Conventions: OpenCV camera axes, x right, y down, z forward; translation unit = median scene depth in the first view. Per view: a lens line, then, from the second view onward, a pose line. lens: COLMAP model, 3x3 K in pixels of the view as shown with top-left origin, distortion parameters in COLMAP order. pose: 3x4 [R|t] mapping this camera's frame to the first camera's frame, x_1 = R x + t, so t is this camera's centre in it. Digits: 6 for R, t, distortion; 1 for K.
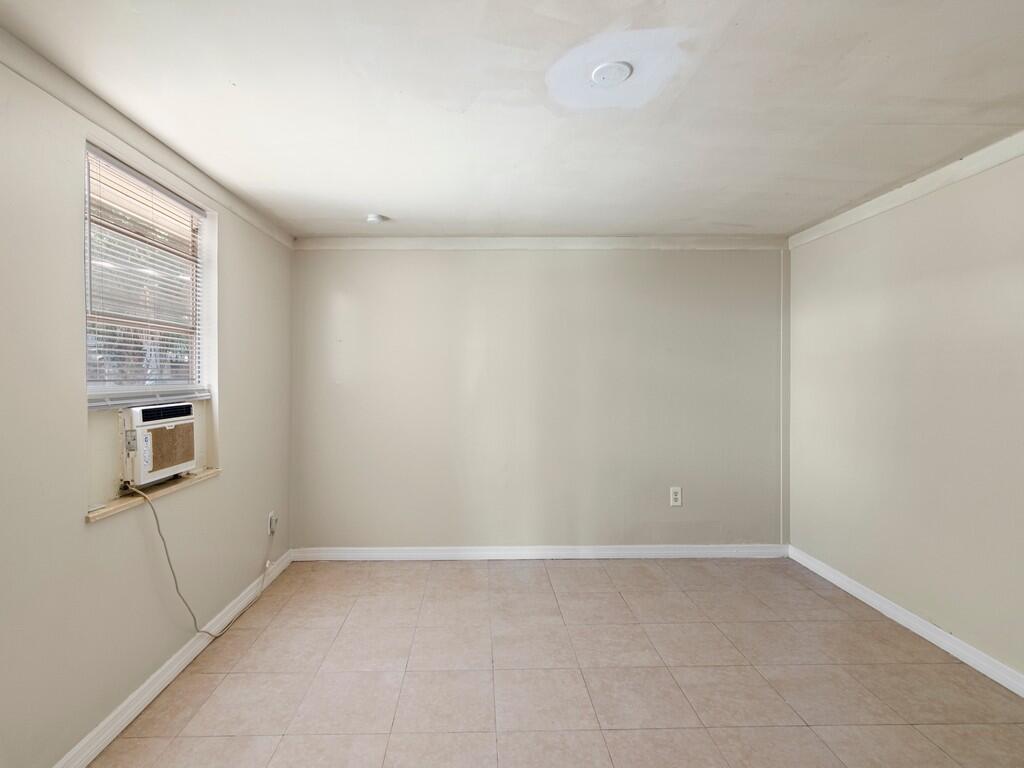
lens RADIAL K [[499.1, 0, 483.7], [0, 499.1, 383.3], [0, 0, 1]] dist [-0.006100, 0.001096]
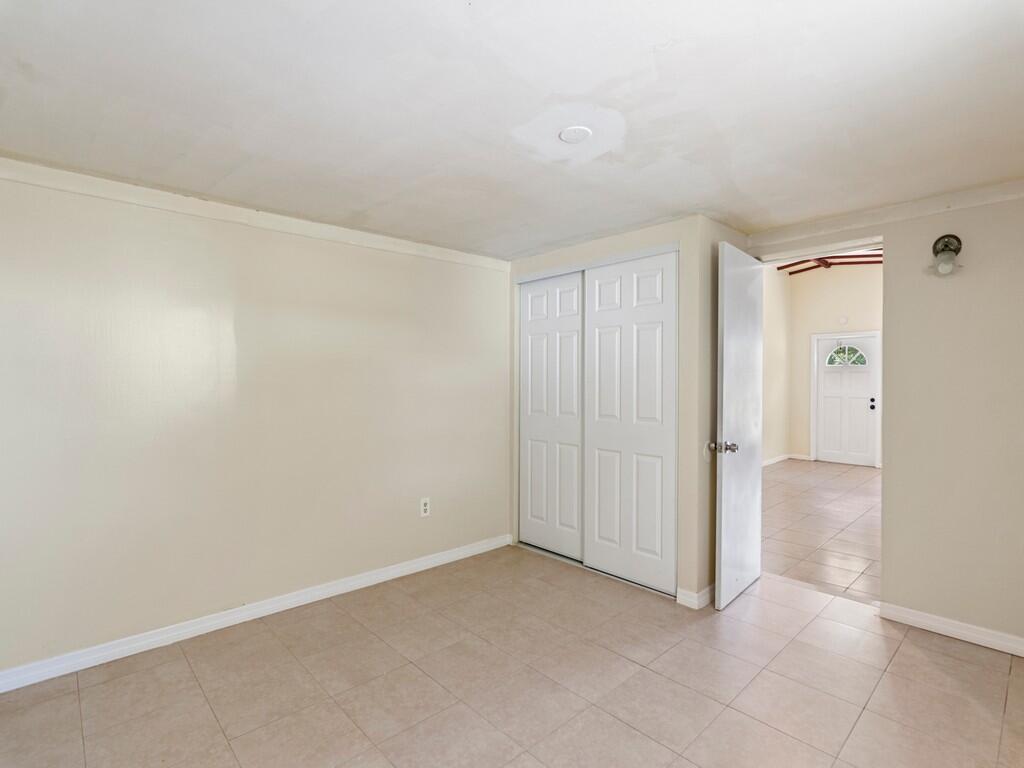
lens RADIAL K [[499.1, 0, 512.1], [0, 499.1, 392.9], [0, 0, 1]] dist [-0.006100, 0.001096]
pose [[-0.679295, -0.007373, 0.733828, -0.322885], [0.018249, 0.999471, 0.026935, -0.018695], [-0.733638, 0.031689, -0.678801, 1.188877]]
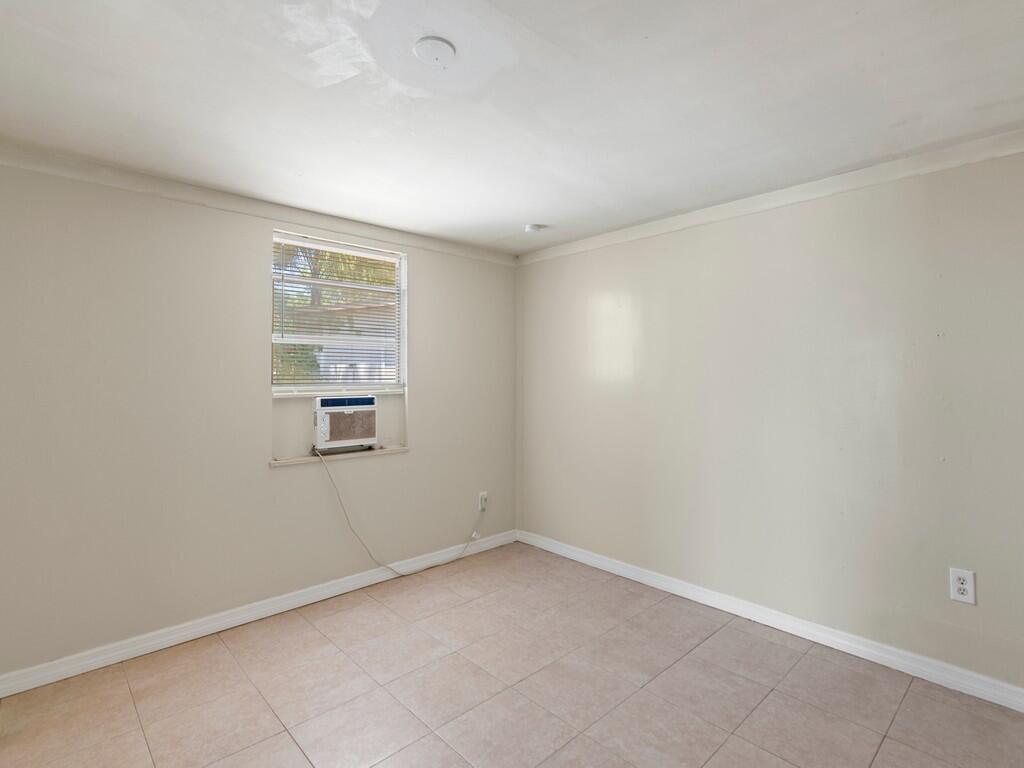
lens RADIAL K [[499.1, 0, 509.1], [0, 499.1, 374.4], [0, 0, 1]] dist [-0.006100, 0.001096]
pose [[0.688925, 0.000555, -0.724833, 0.607303], [-0.014946, 0.999798, -0.013440, -0.007265], [0.724679, 0.020093, 0.688794, 0.285270]]
